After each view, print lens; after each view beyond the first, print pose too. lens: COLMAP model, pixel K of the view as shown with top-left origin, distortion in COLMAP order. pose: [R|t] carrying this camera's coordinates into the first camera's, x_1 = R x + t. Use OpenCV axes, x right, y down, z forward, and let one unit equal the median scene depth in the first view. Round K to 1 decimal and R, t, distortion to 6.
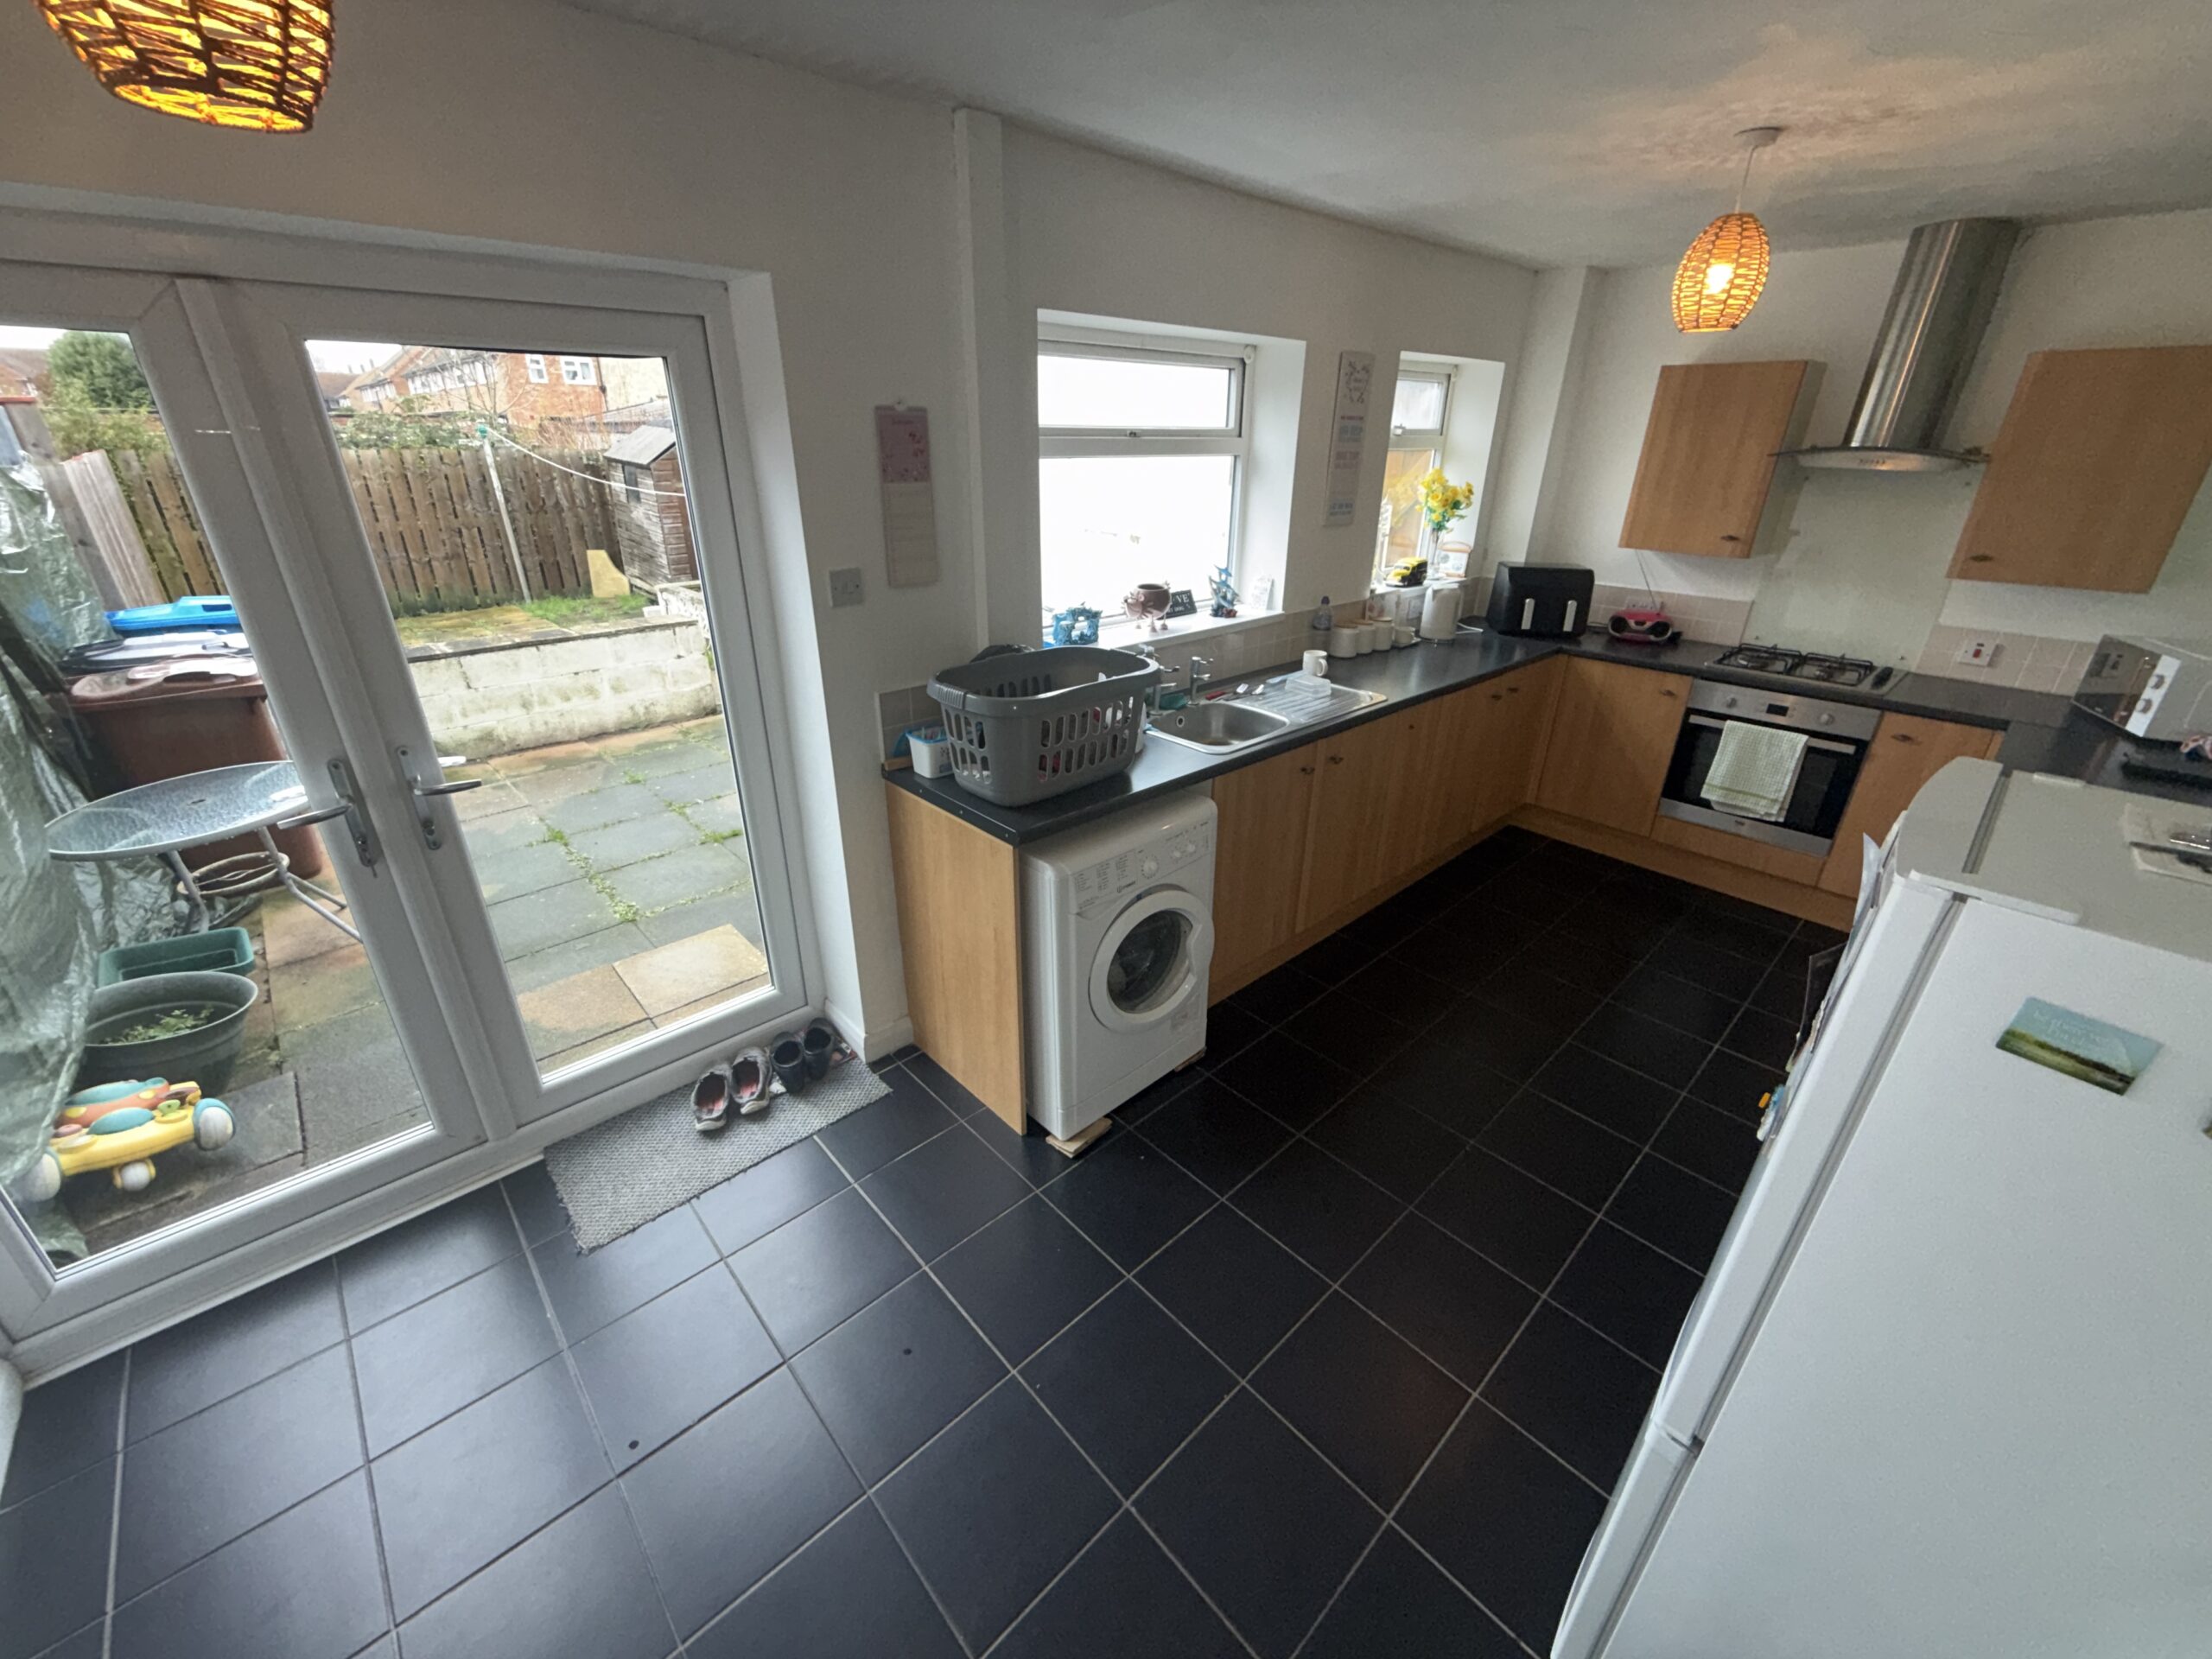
lens RADIAL K [[879.7, 0, 1099.3], [0, 879.7, 825.9], [0, 0, 1]] dist [-0.000530, -0.000705]
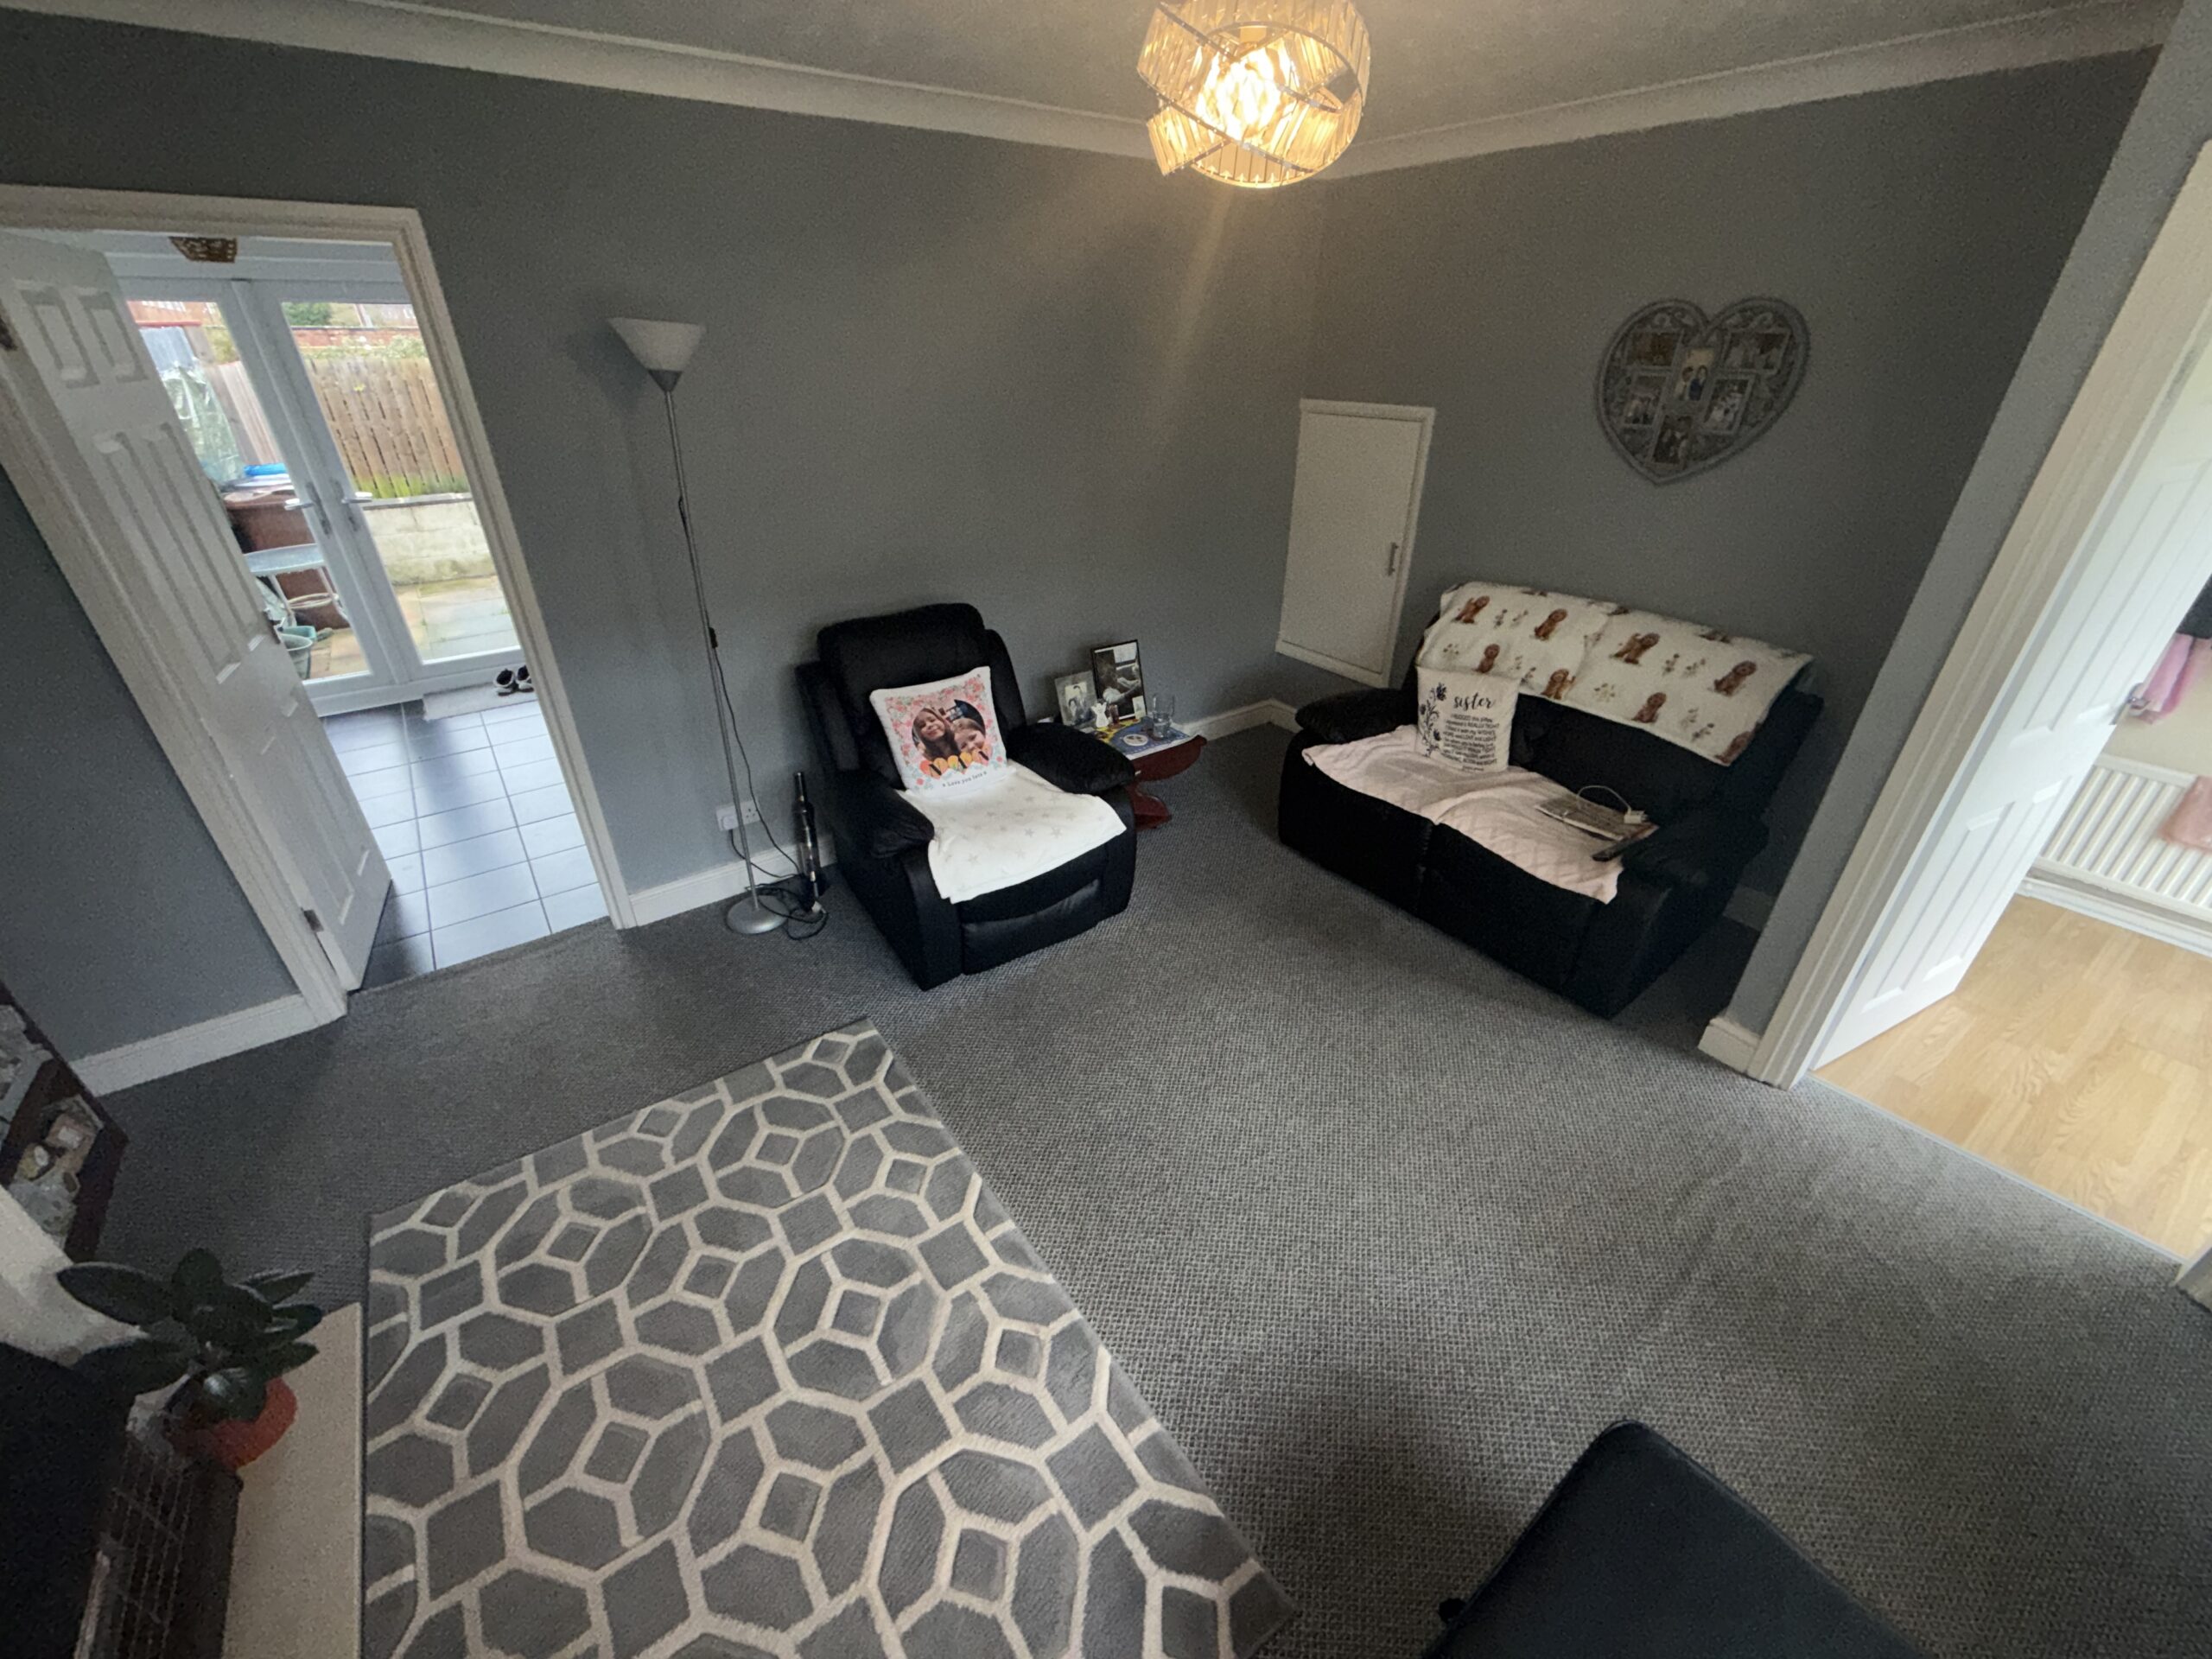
lens RADIAL K [[879.7, 0, 1097.5], [0, 879.7, 830.2], [0, 0, 1]] dist [-0.000530, -0.000705]
pose [[0.993431, 0.046905, -0.104374, 0.693694], [-0.037389, 0.995118, 0.091337, 0.250901], [0.108149, -0.086835, 0.990335, -0.542881]]
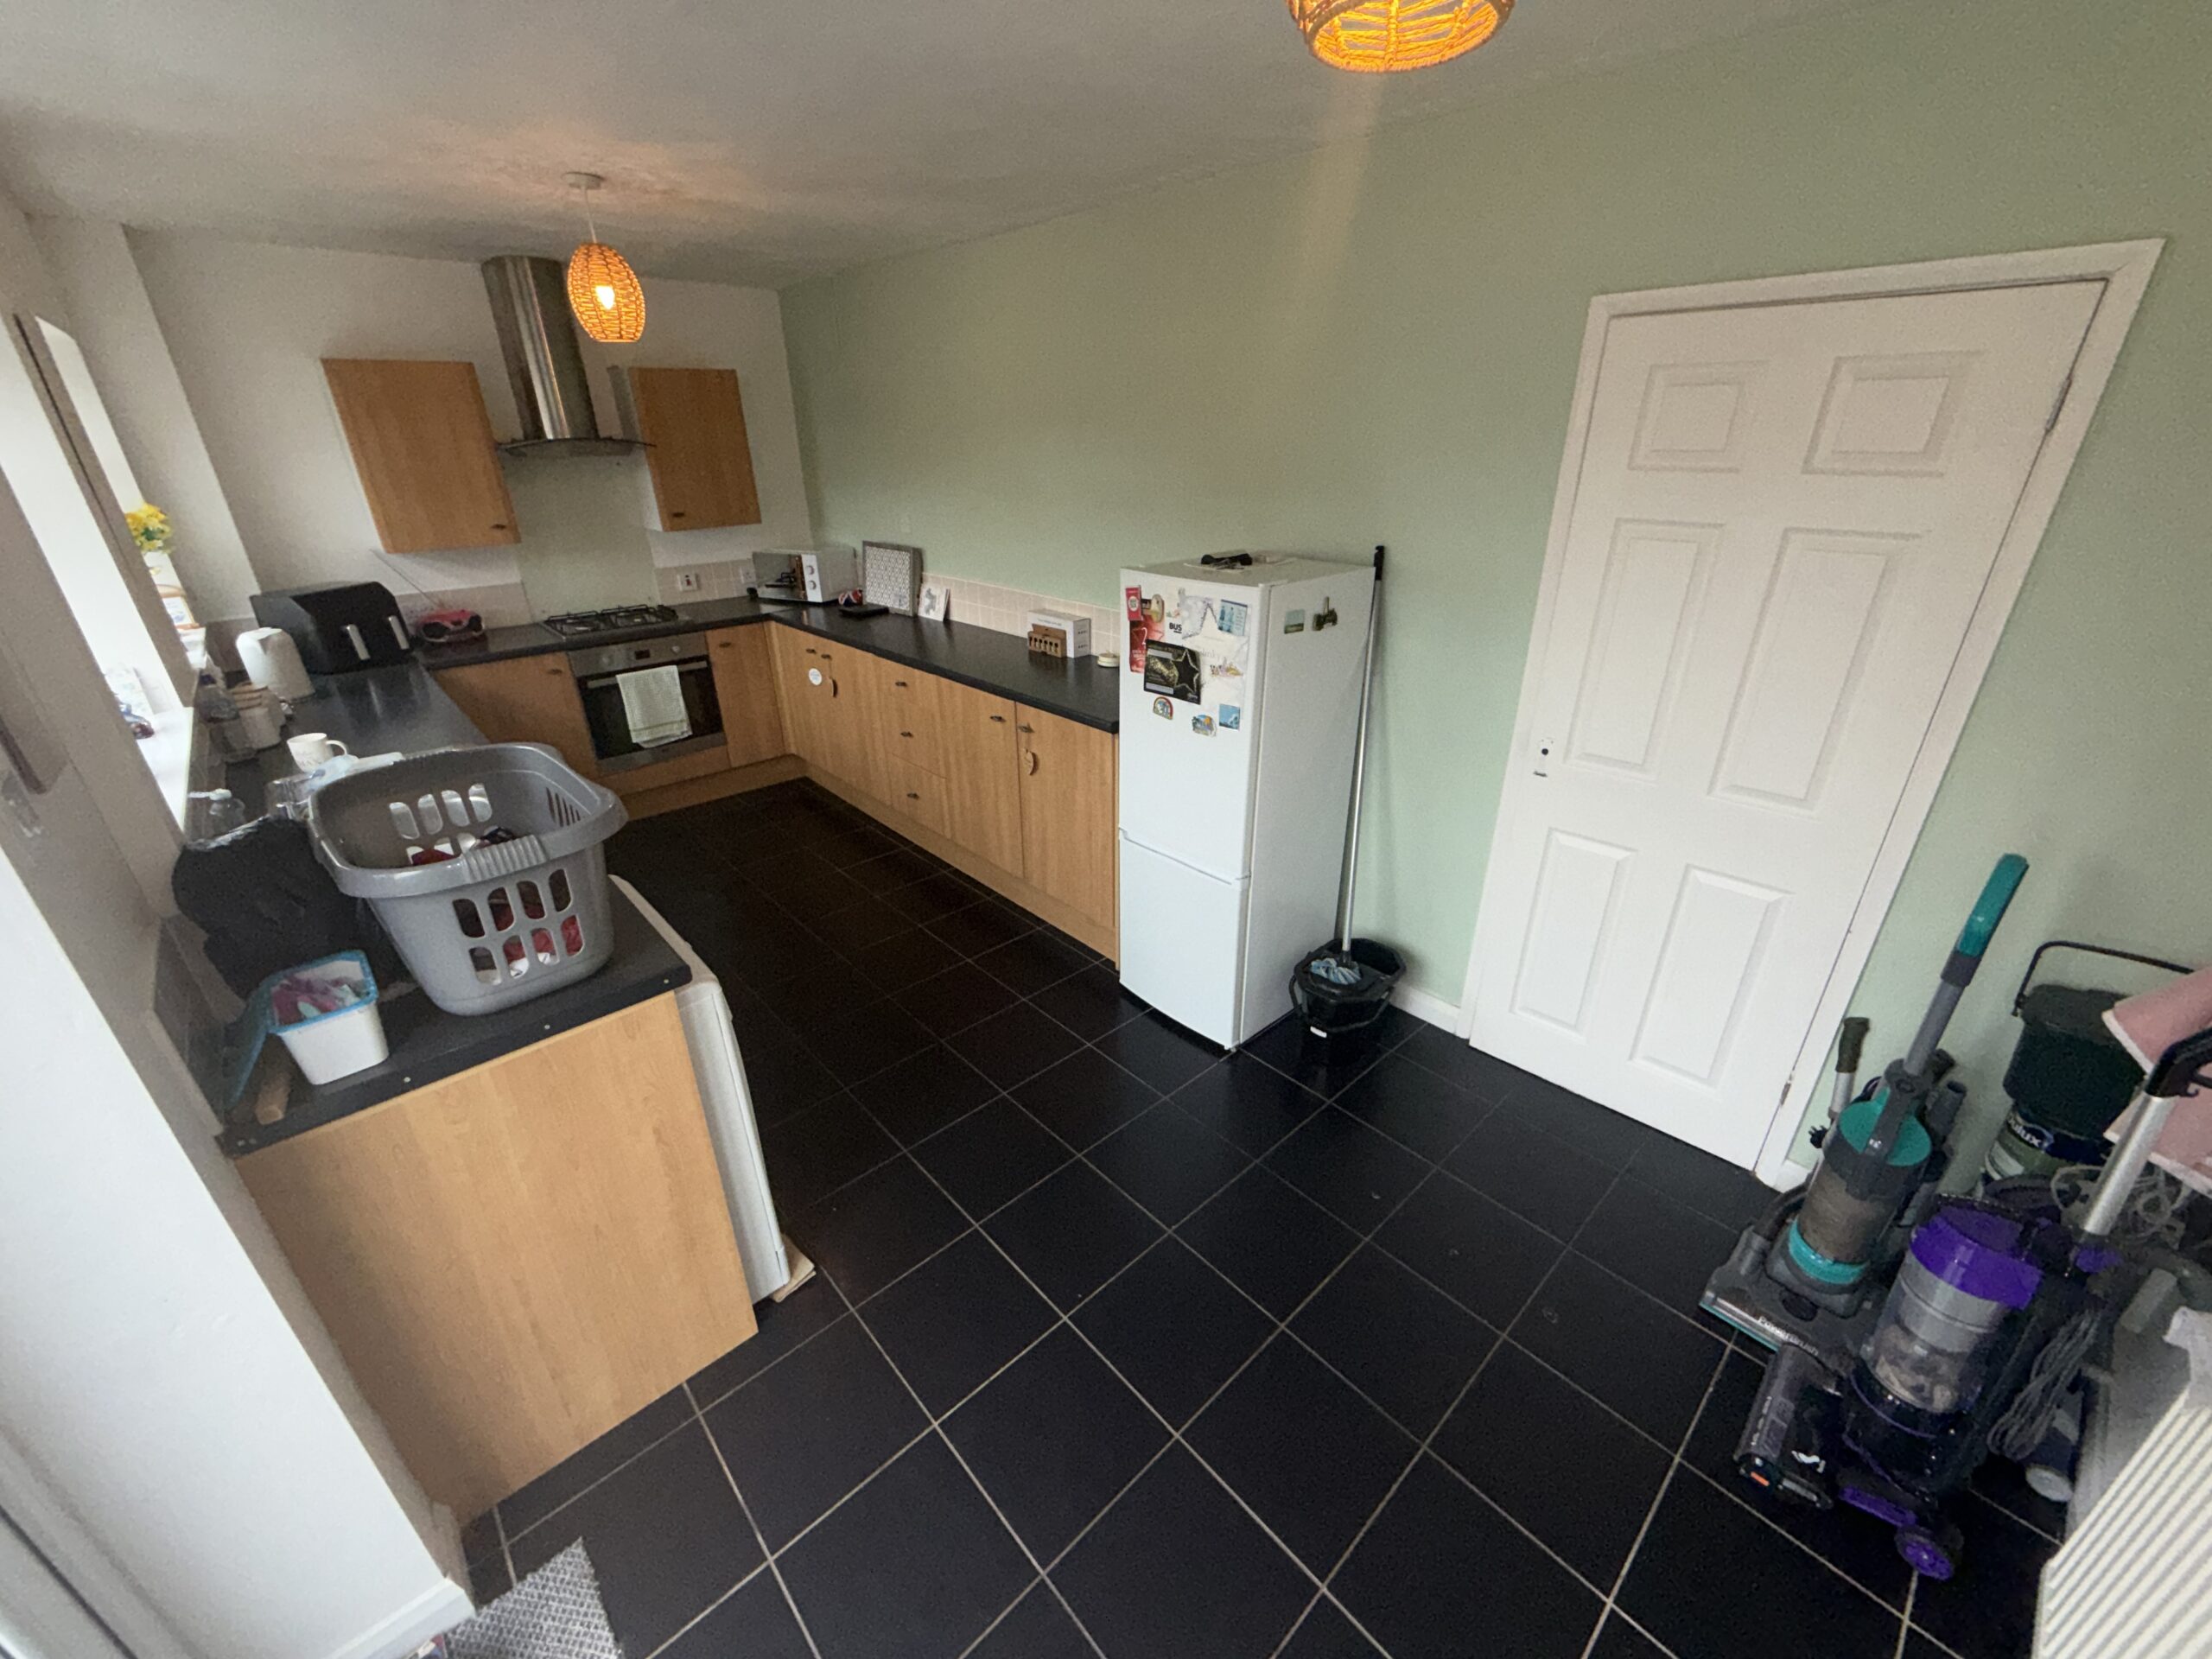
lens RADIAL K [[879.7, 0, 1097.9], [0, 879.7, 825.7], [0, 0, 1]] dist [-0.000530, -0.000705]
pose [[0.008173, -0.423338, 0.905935, -0.356765], [0.420709, 0.823337, 0.380946, -0.112345], [-0.907159, 0.378021, 0.184831, 0.241605]]
